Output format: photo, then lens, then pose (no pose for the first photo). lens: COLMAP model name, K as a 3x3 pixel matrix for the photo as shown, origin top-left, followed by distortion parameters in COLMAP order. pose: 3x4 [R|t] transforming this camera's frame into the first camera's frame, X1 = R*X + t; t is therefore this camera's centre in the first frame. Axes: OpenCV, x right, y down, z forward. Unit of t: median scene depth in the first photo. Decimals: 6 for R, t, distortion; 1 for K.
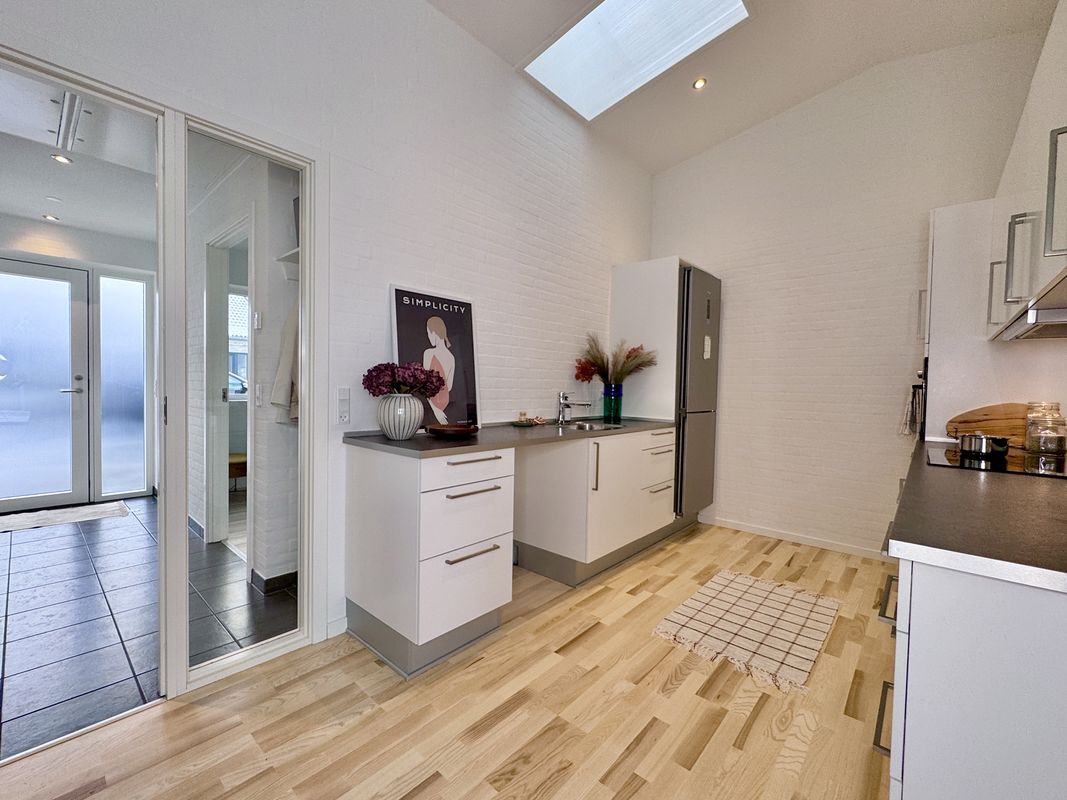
lens RADIAL K [[450.3, 0, 528.8], [0, 450.3, 400.2], [0, 0, 1]] dist [-0.001926, -0.000353]
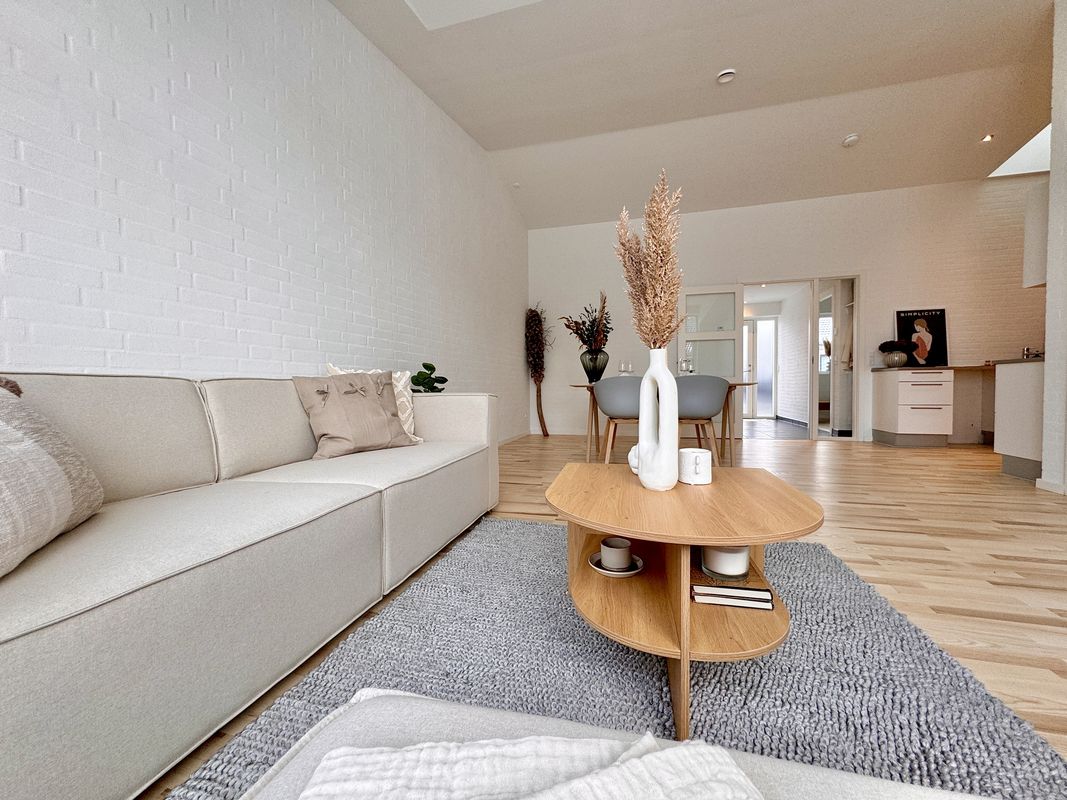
lens RADIAL K [[428.1, 0, 533.5], [0, 428.1, 400.0], [0, 0, 1]] dist [-0.001576, -0.000166]
pose [[0.456173, 0.006307, -0.889869, 0.989027], [-0.011573, 0.999932, 0.001155, 0.293909], [0.889816, 0.009772, 0.456216, -2.061482]]
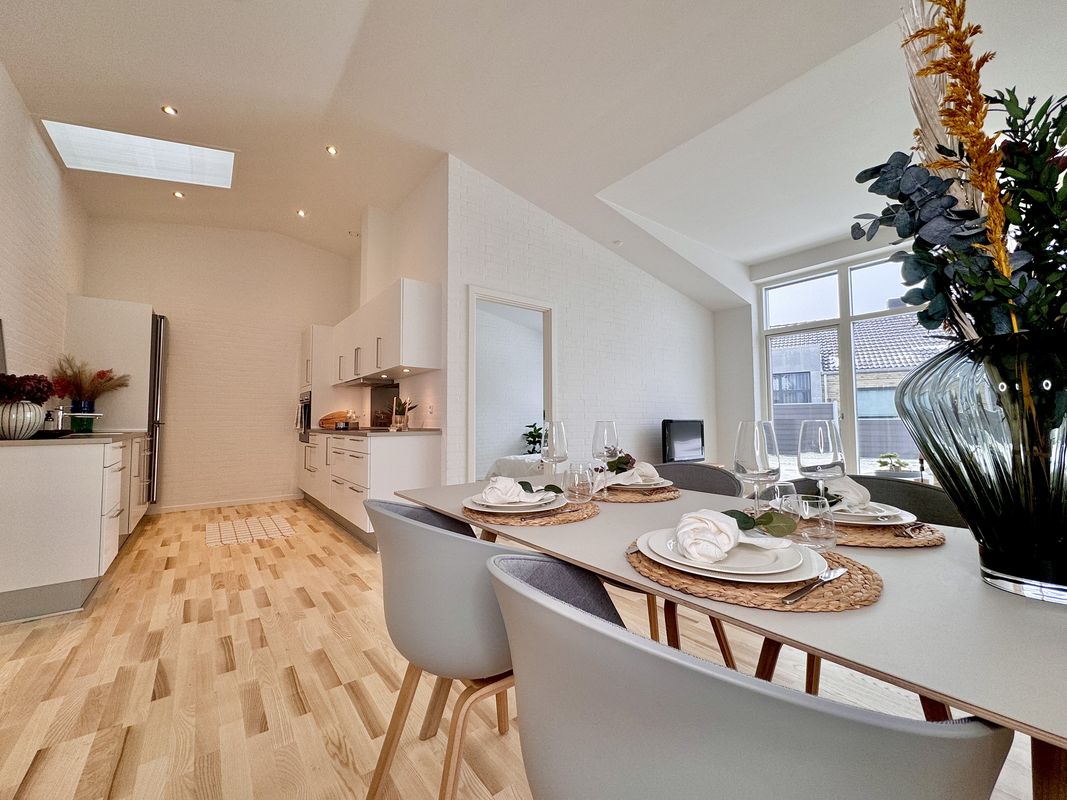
lens RADIAL K [[428.1, 0, 533.5], [0, 428.1, 400.0], [0, 0, 1]] dist [-0.001576, -0.000166]
pose [[0.179190, 0.032960, 0.983262, -1.116037], [0.041001, 0.998320, -0.040937, 0.084870], [-0.982960, 0.047650, 0.177538, -0.503365]]
